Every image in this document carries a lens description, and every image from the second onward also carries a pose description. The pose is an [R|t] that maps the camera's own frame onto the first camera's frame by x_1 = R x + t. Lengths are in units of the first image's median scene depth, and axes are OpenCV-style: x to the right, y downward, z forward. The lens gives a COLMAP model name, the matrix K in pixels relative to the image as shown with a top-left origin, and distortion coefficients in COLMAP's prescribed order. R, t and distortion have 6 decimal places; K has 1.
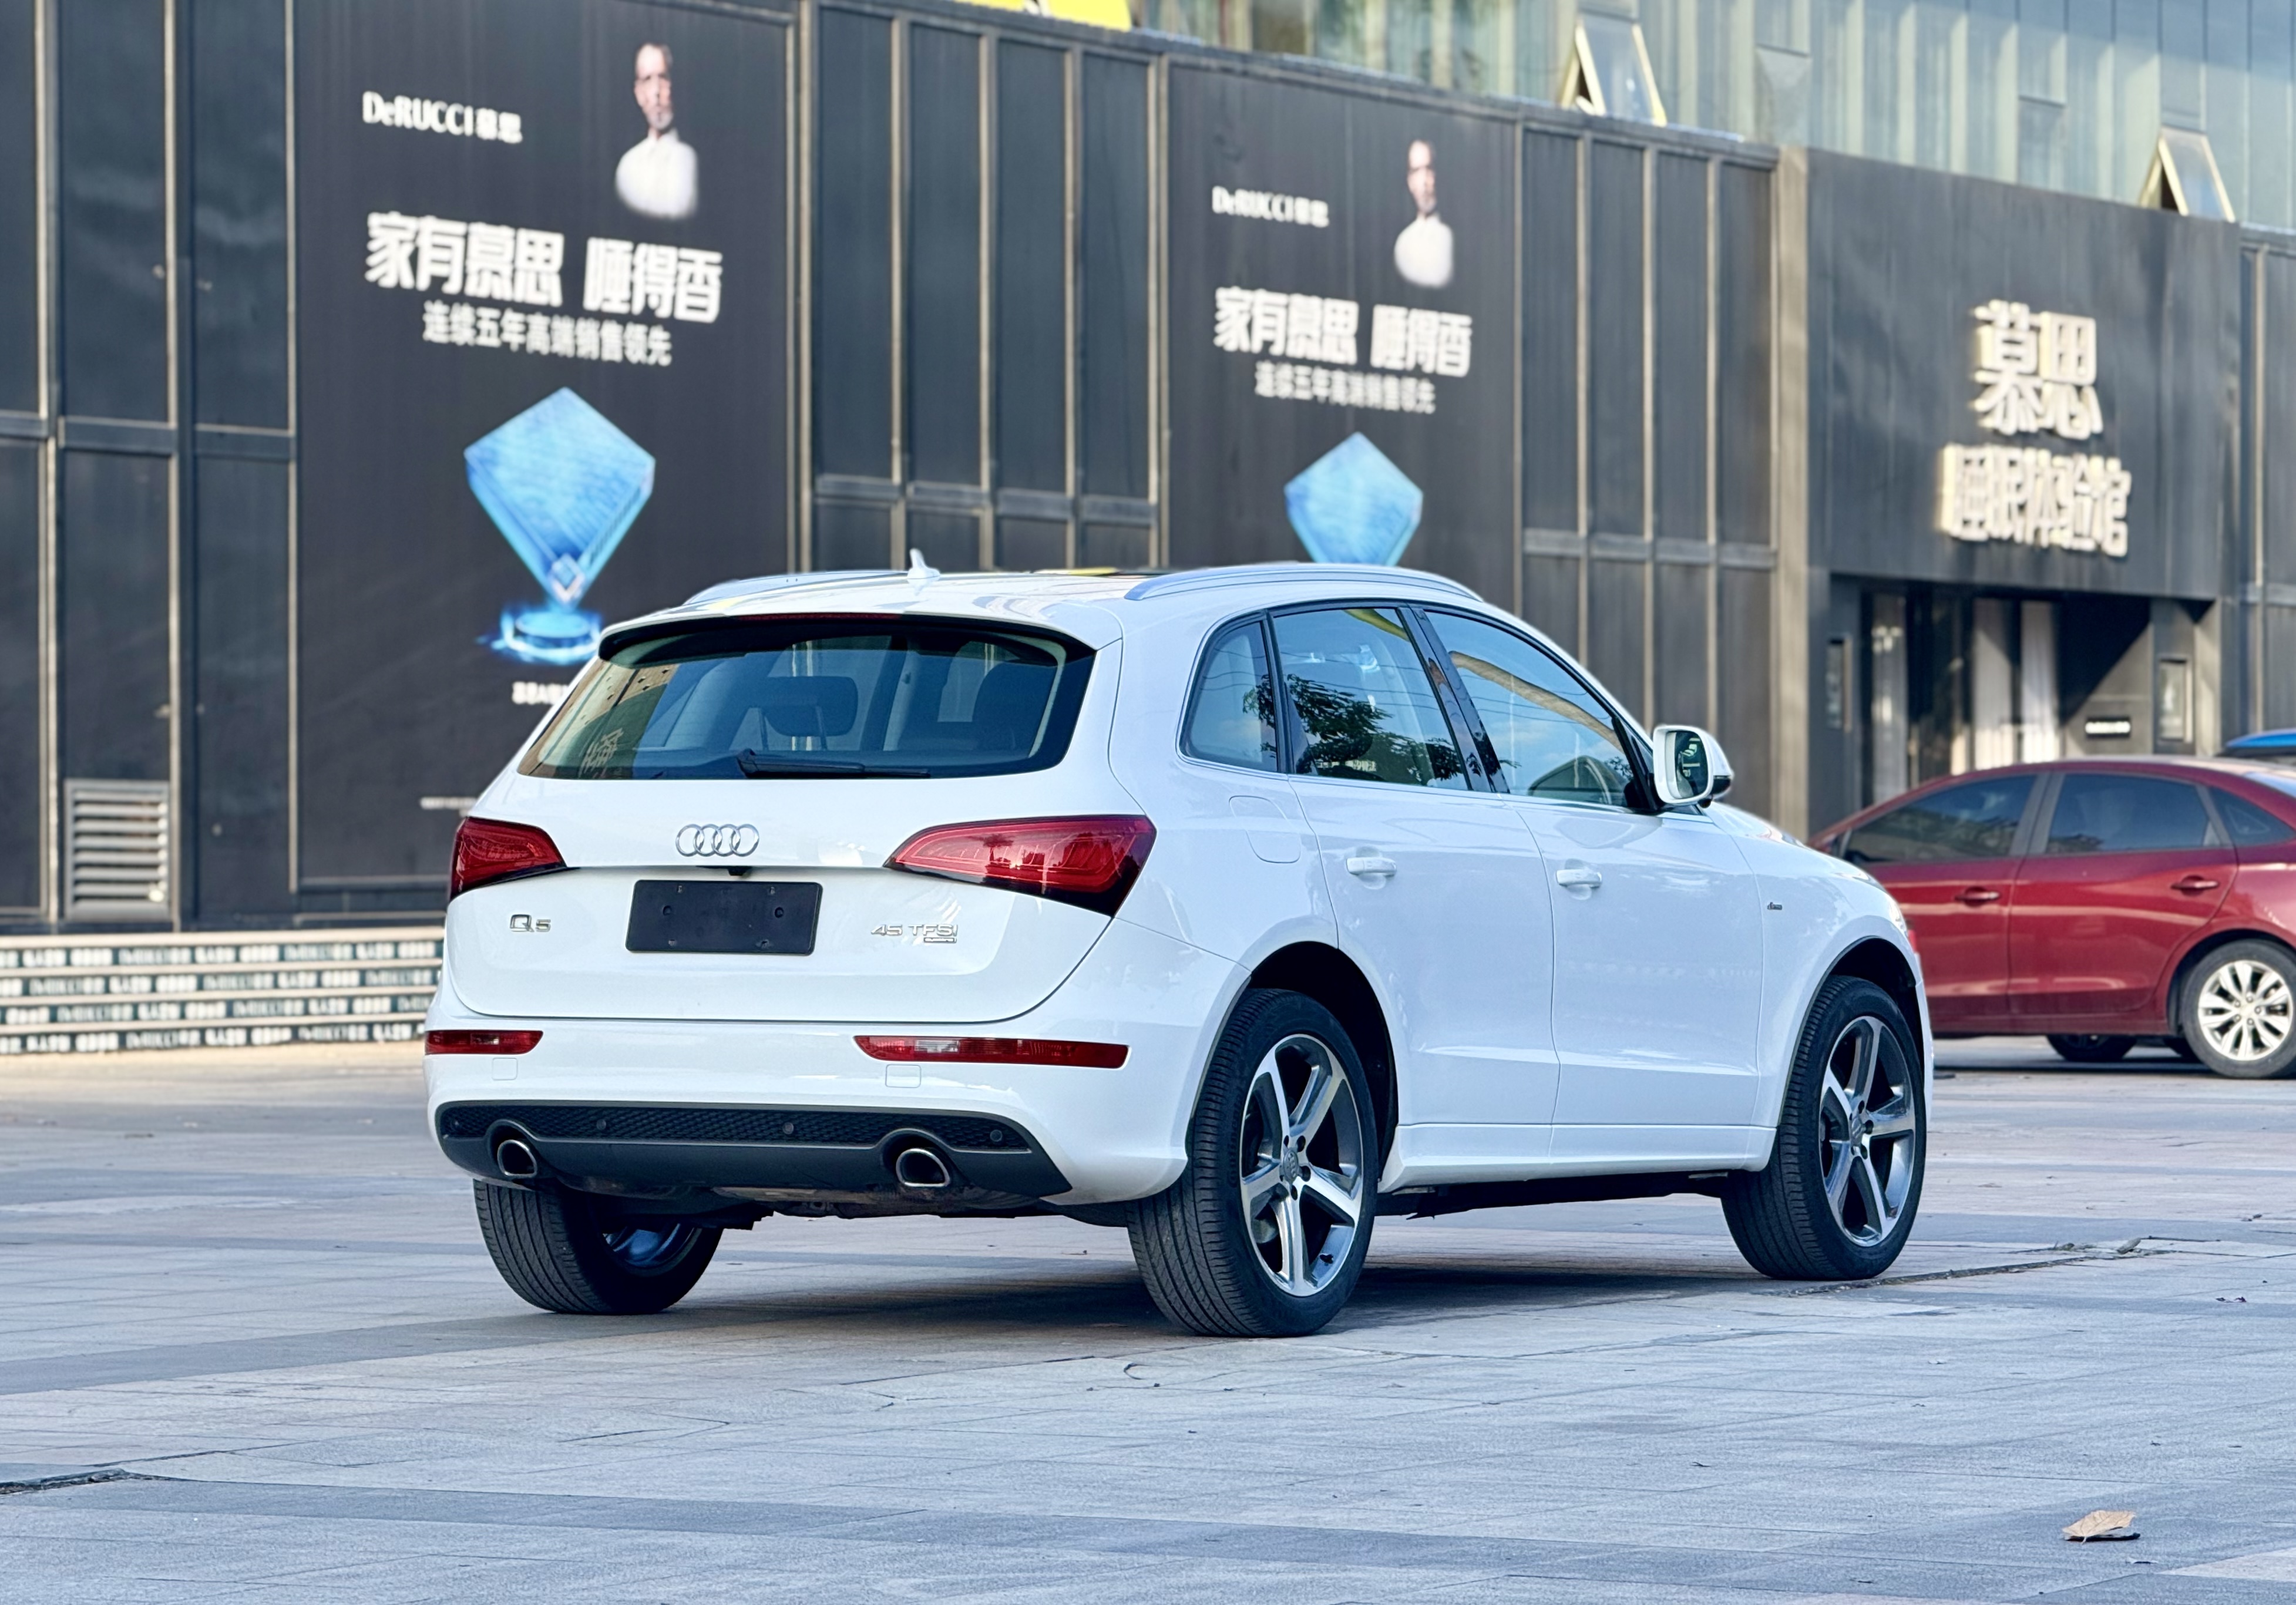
lens RADIAL K [[8661.3, 0, 1158.0], [0, 8661.3, 804.7], [0, 0, 1]] dist [0.164110, 0.000000]
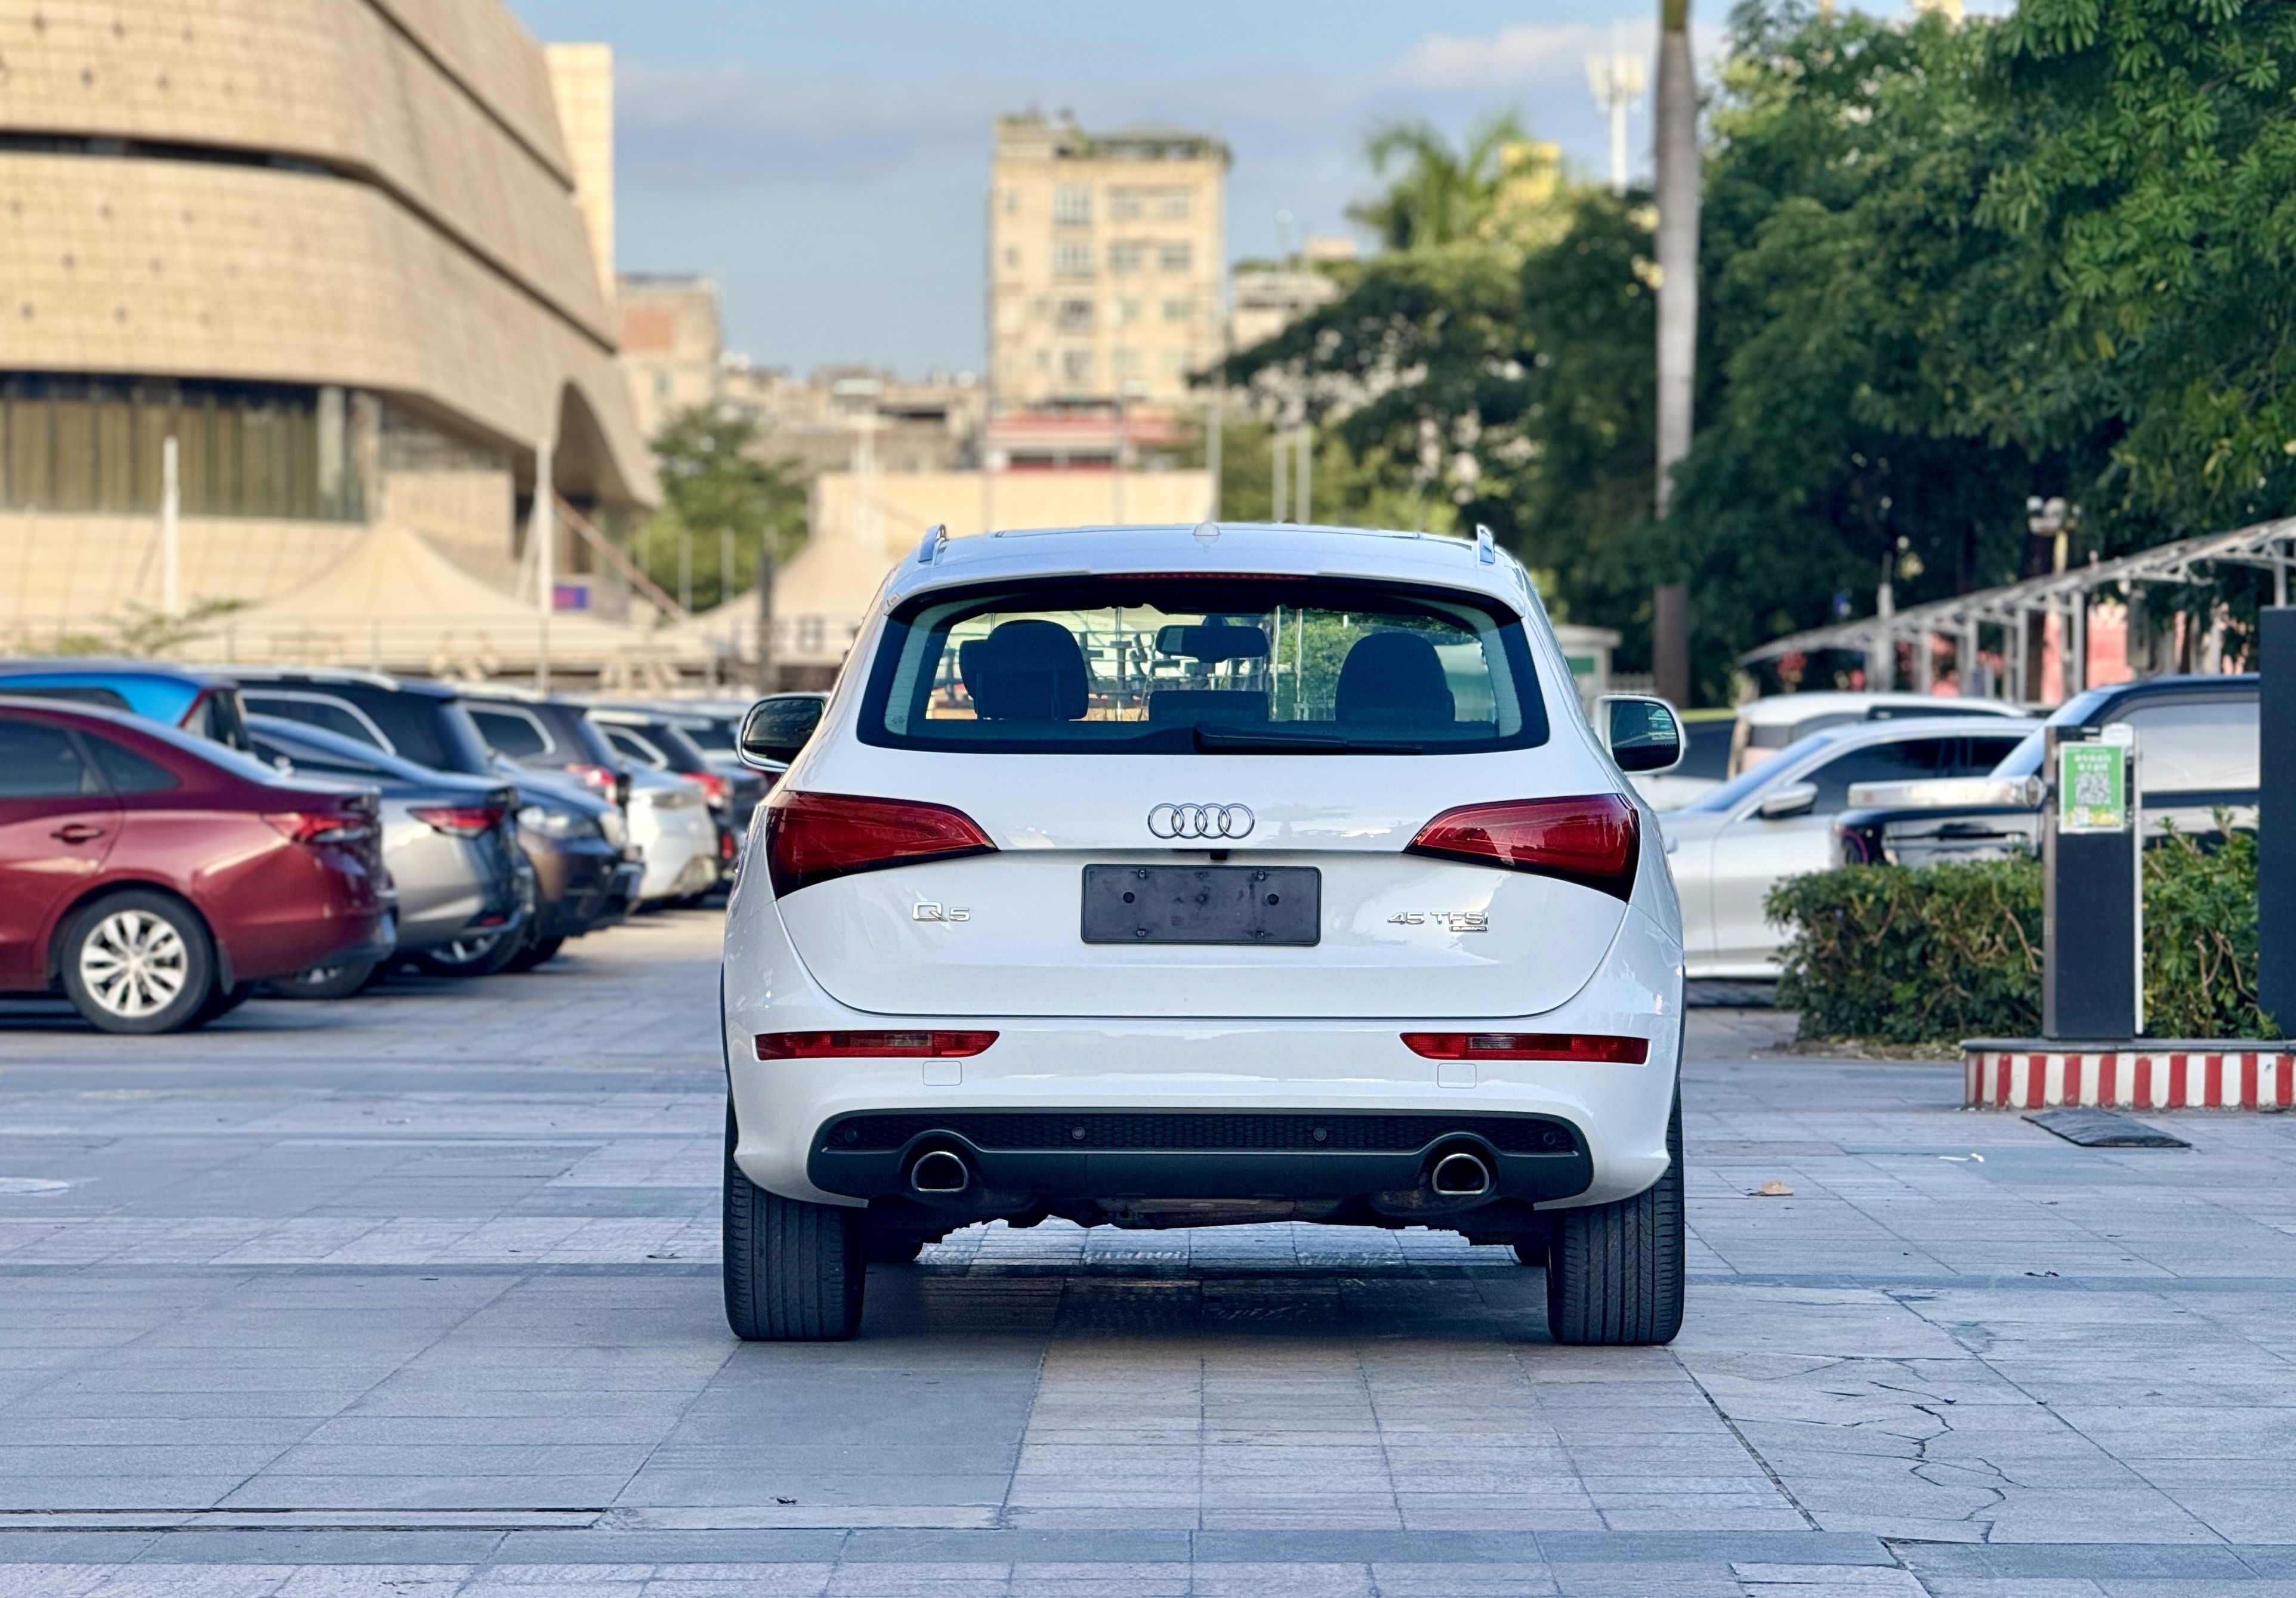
lens RADIAL K [[8660.6, 0, 1155.5], [0, 8660.6, 797.6], [0, 0, 1]] dist [0.164110, 0.000000]
pose [[0.880231, -0.000851, 0.474545, -0.193428], [-0.003113, 0.999967, 0.007568, -0.002100], [-0.474536, -0.008139, 0.880199, 0.077228]]
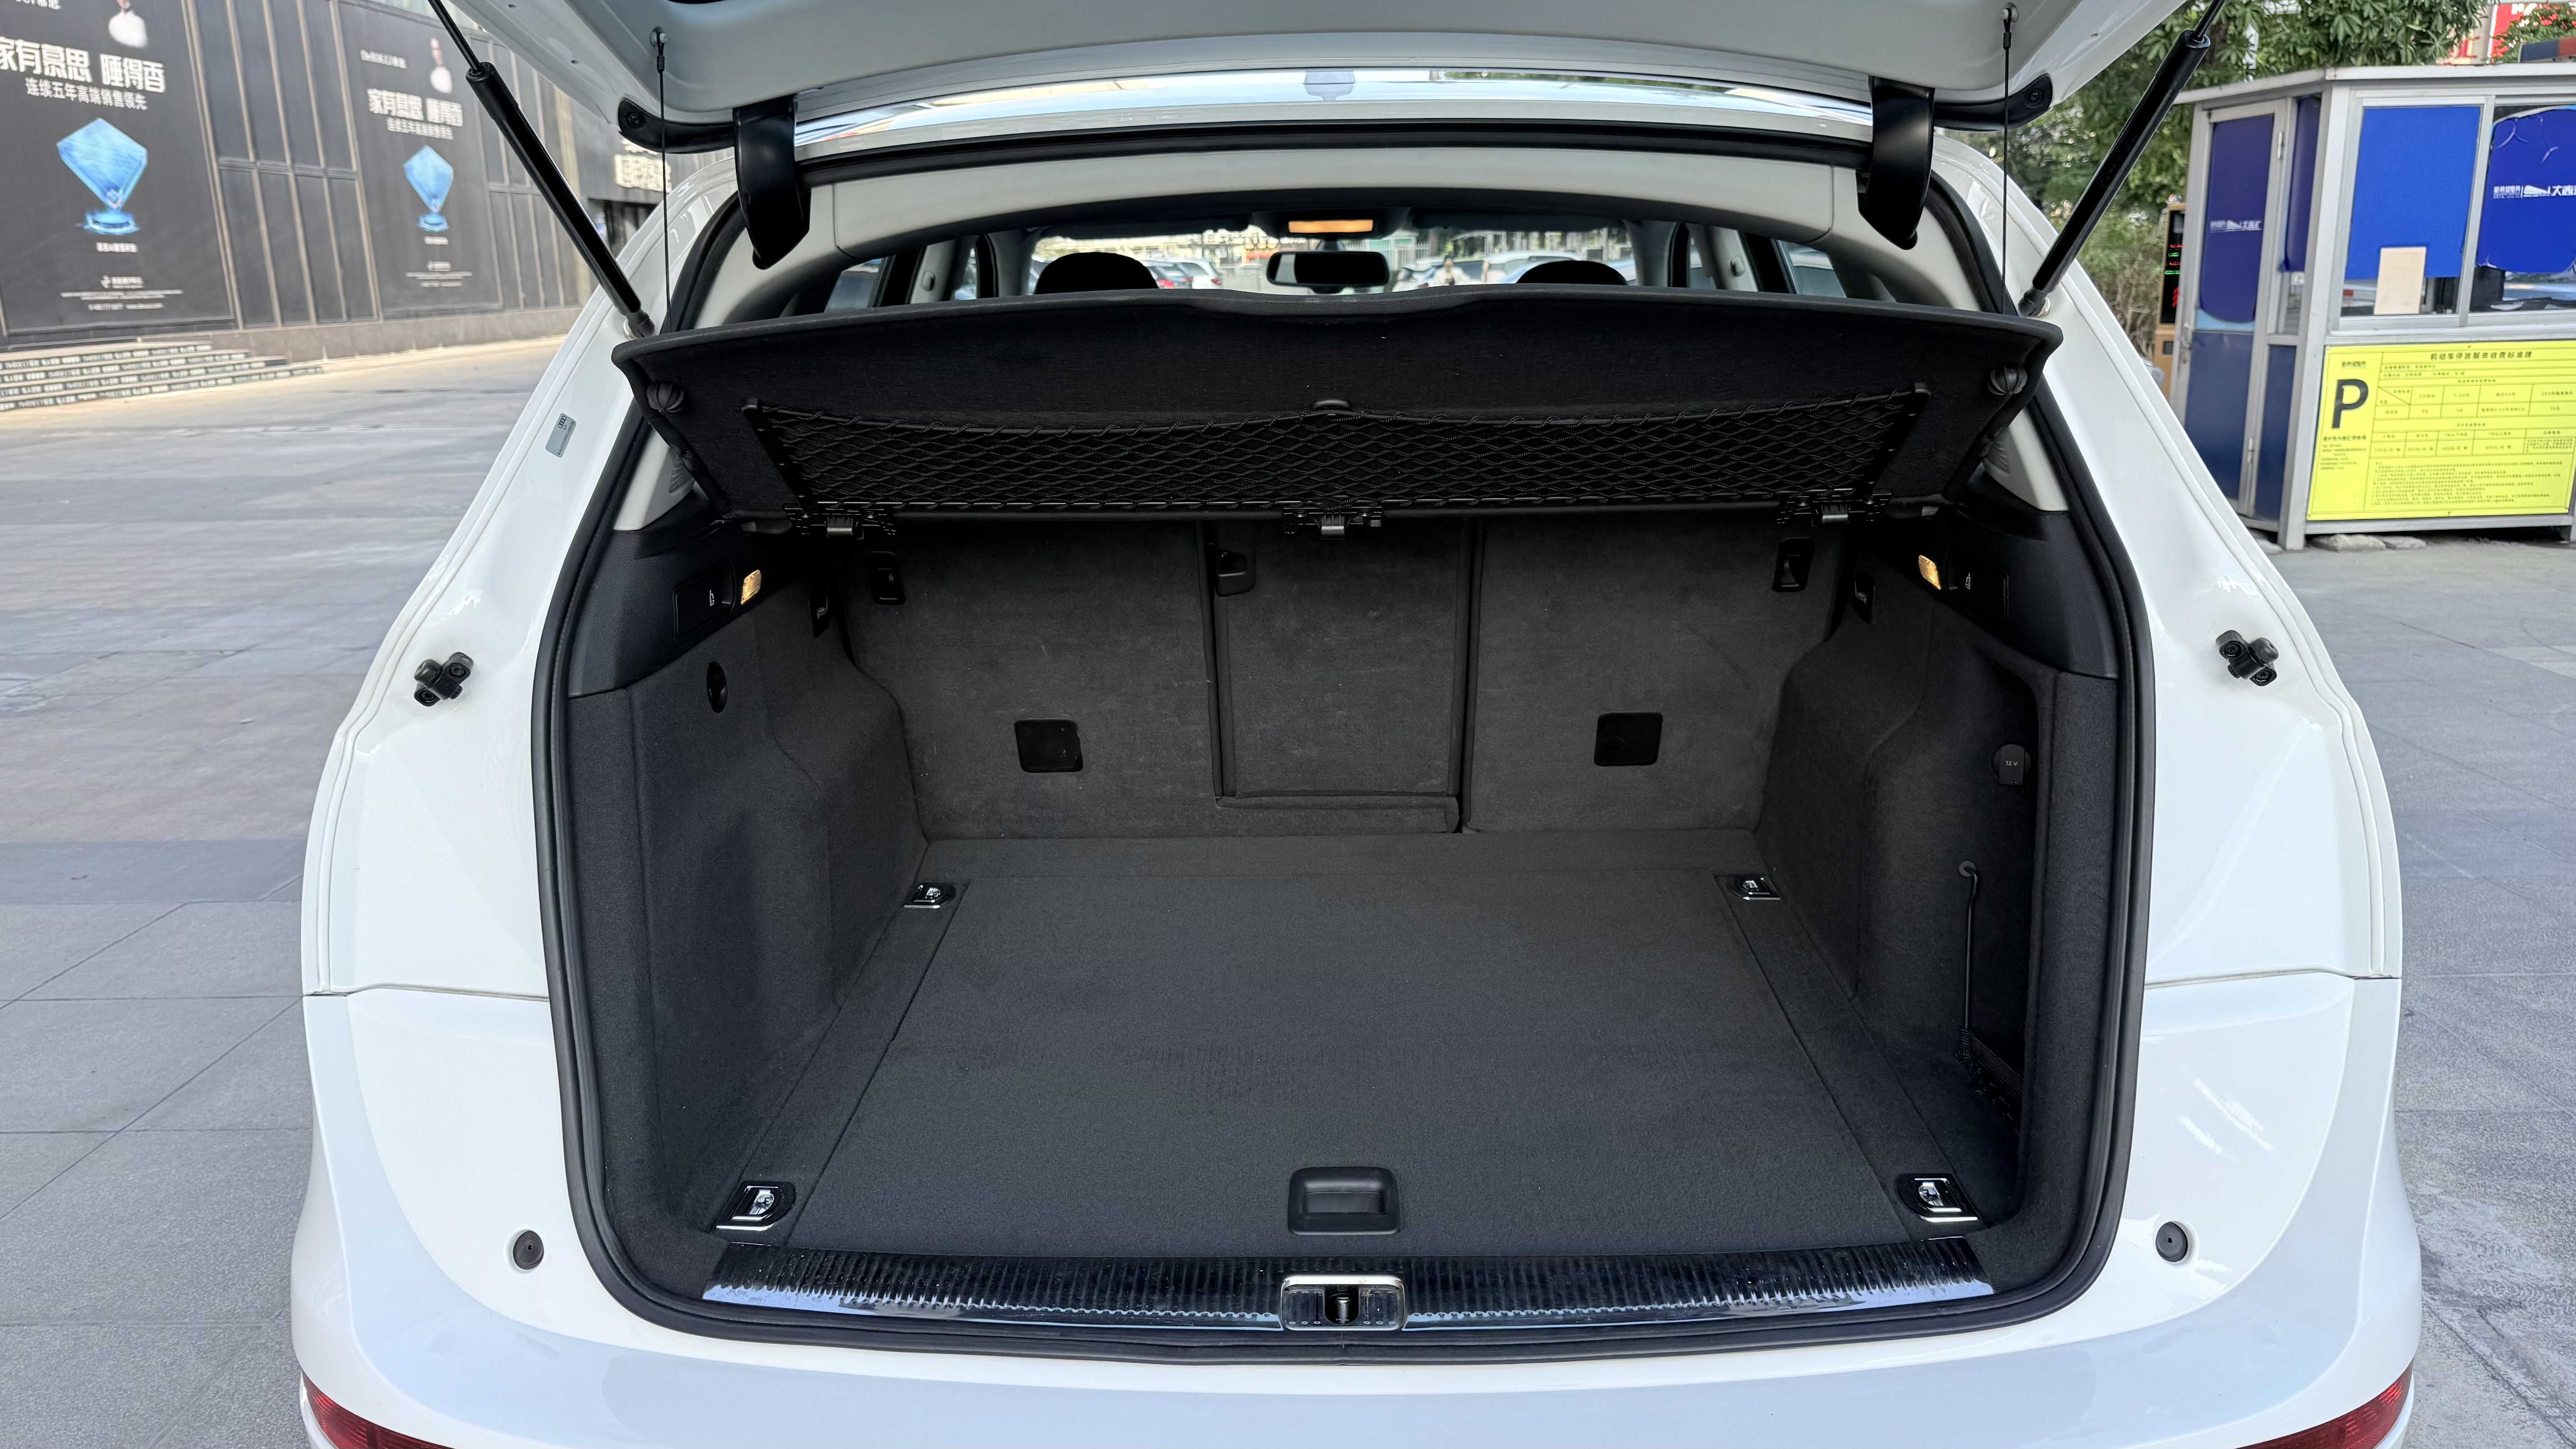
lens RADIAL K [[1829.3, 0, 1317.8], [0, 1829.3, 735.3], [0, 0, 1]] dist [0.013127, -0.027863]
pose [[0.875454, -0.138294, 0.463093, -0.031384], [0.016442, 0.966154, 0.257441, -0.007203], [-0.483022, -0.217764, 0.848097, 0.373560]]
